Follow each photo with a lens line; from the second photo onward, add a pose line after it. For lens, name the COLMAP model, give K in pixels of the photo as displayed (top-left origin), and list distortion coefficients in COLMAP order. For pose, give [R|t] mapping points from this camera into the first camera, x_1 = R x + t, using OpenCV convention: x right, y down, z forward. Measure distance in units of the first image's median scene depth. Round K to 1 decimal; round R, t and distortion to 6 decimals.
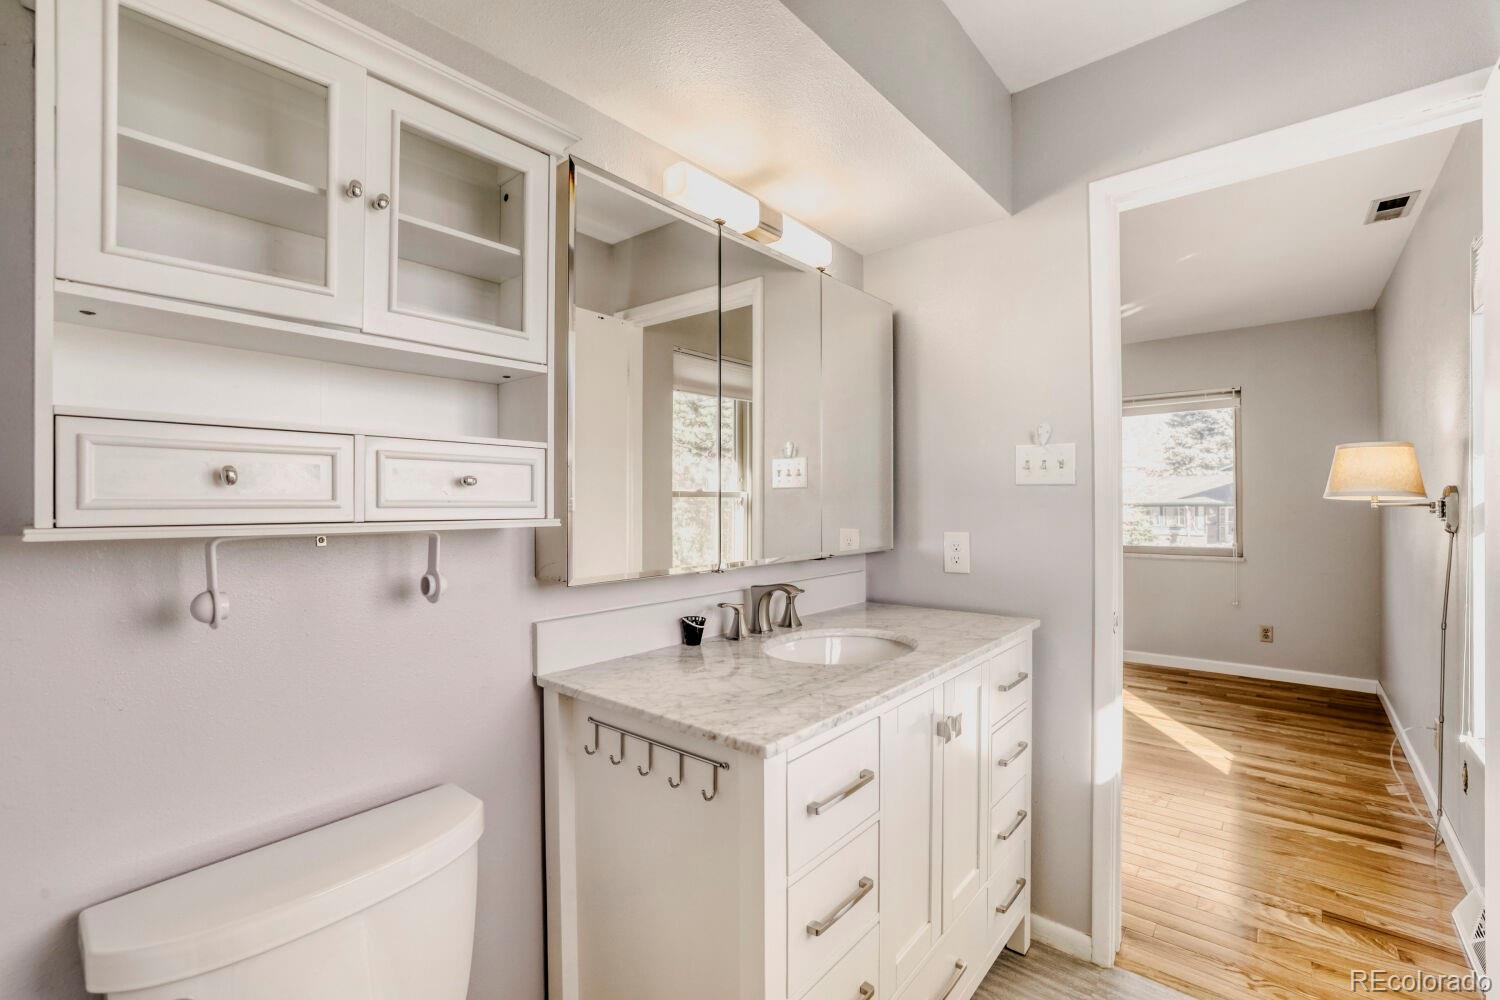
lens RADIAL K [[647.6, 0, 742.5], [0, 647.6, 500.1], [0, 0, 1]] dist [-0.039447, 0.012658]
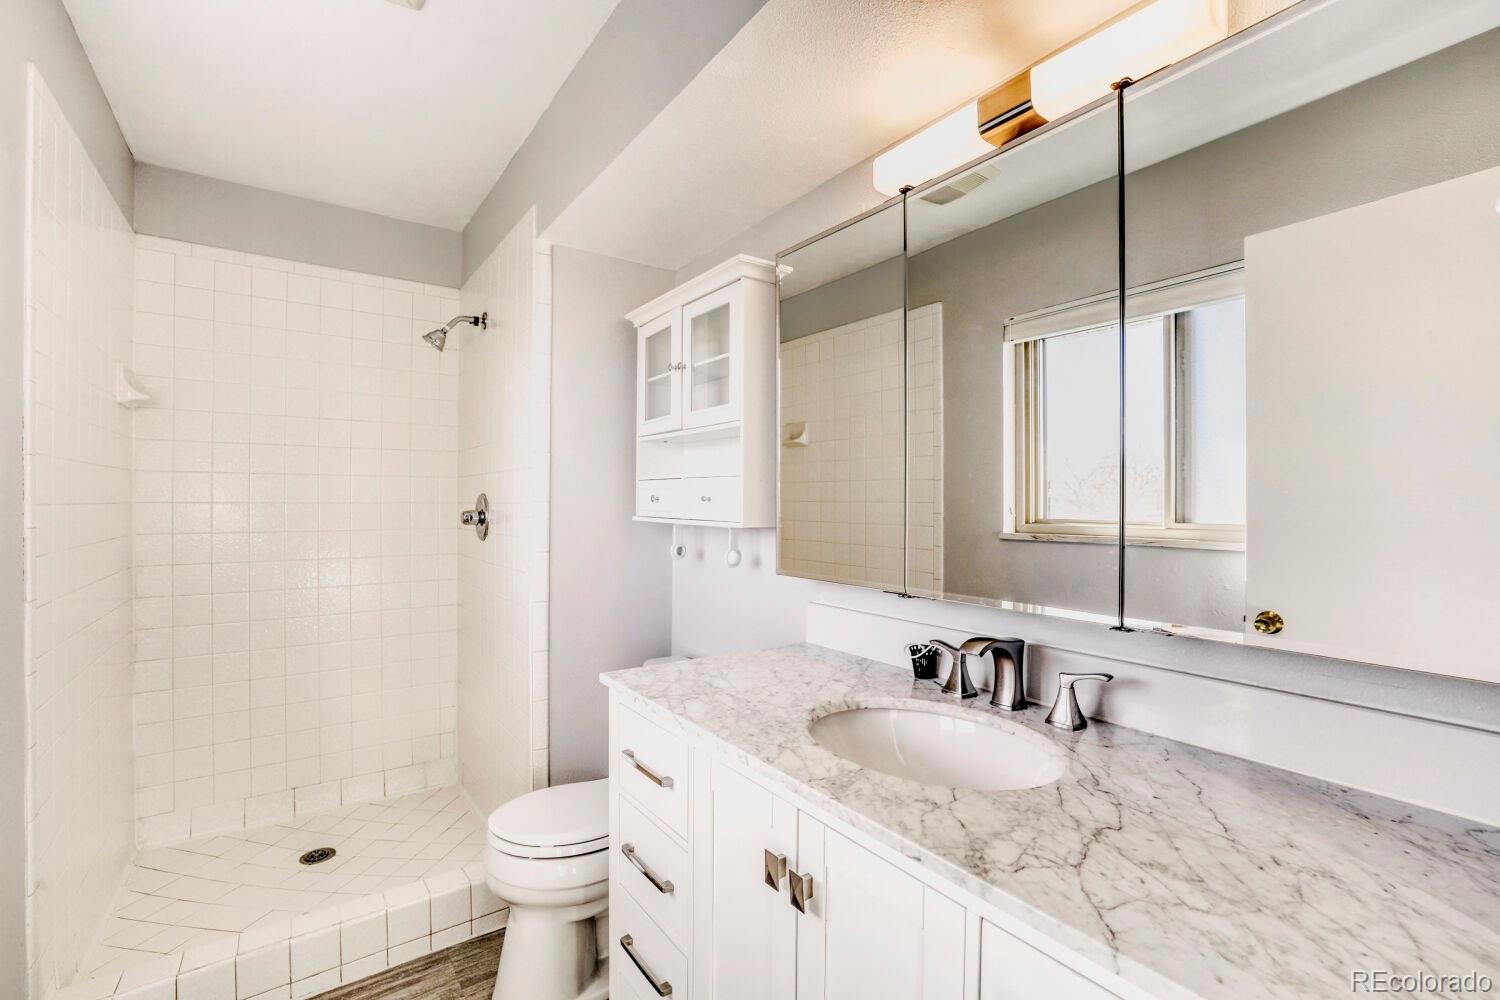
lens RADIAL K [[684.9, 0, 764.2], [0, 684.9, 502.1], [0, 0, 1]] dist [-0.049853, 0.015652]
pose [[-0.238358, -0.001141, -0.971177, 1.200109], [-0.001443, 0.999999, -0.000821, -0.017831], [0.971176, 0.001206, -0.238359, 1.399311]]
